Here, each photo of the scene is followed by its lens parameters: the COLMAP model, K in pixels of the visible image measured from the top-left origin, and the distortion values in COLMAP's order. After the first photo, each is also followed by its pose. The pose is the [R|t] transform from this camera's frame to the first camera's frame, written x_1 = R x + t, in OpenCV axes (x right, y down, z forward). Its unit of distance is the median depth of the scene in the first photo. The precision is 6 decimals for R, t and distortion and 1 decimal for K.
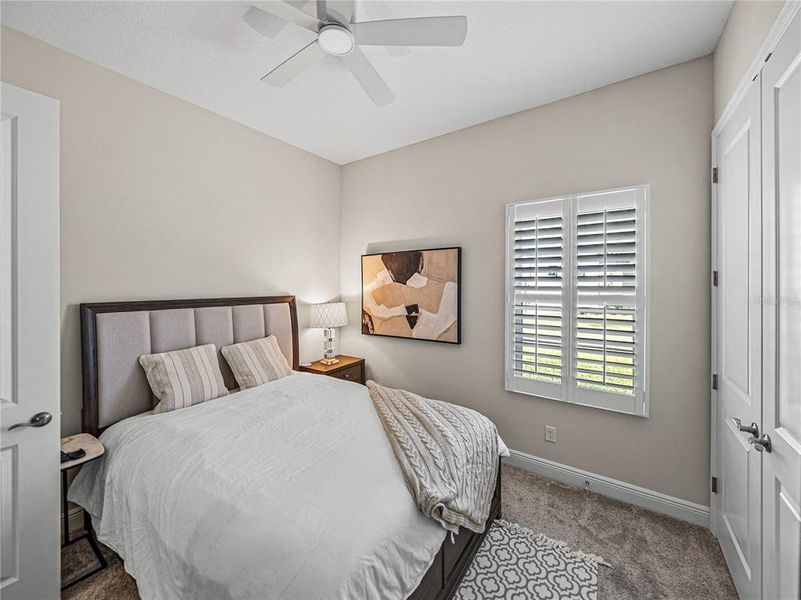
lens RADIAL K [[320.3, 0, 401.4], [0, 320.3, 280.1], [0, 0, 1]] dist [0.000064, -0.000056]
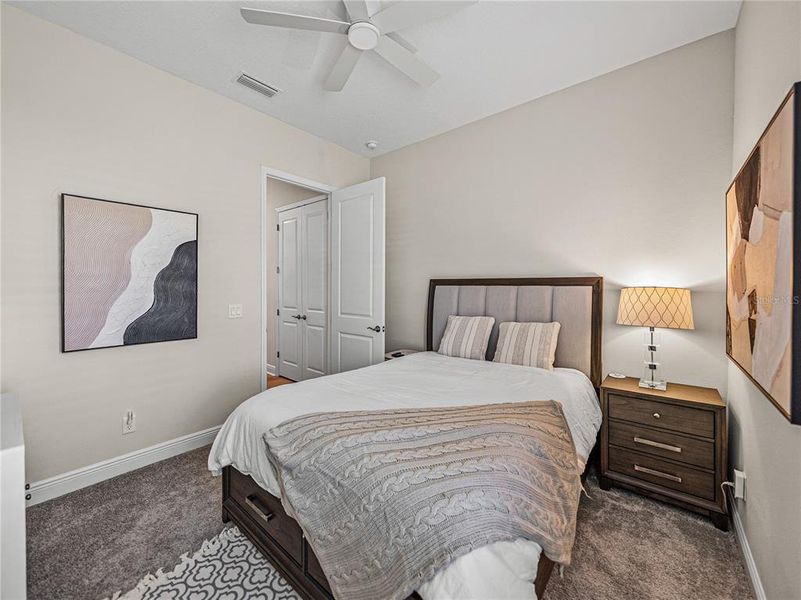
lens RADIAL K [[308.7, 0, 400.1], [0, 308.7, 295.7], [0, 0, 1]] dist [-0.001830, -0.000087]
pose [[-0.064985, 0.013115, -0.997800, 0.498826], [-0.006057, 0.999890, 0.013537, 0.106001], [0.997868, 0.006924, -0.064898, 0.717002]]
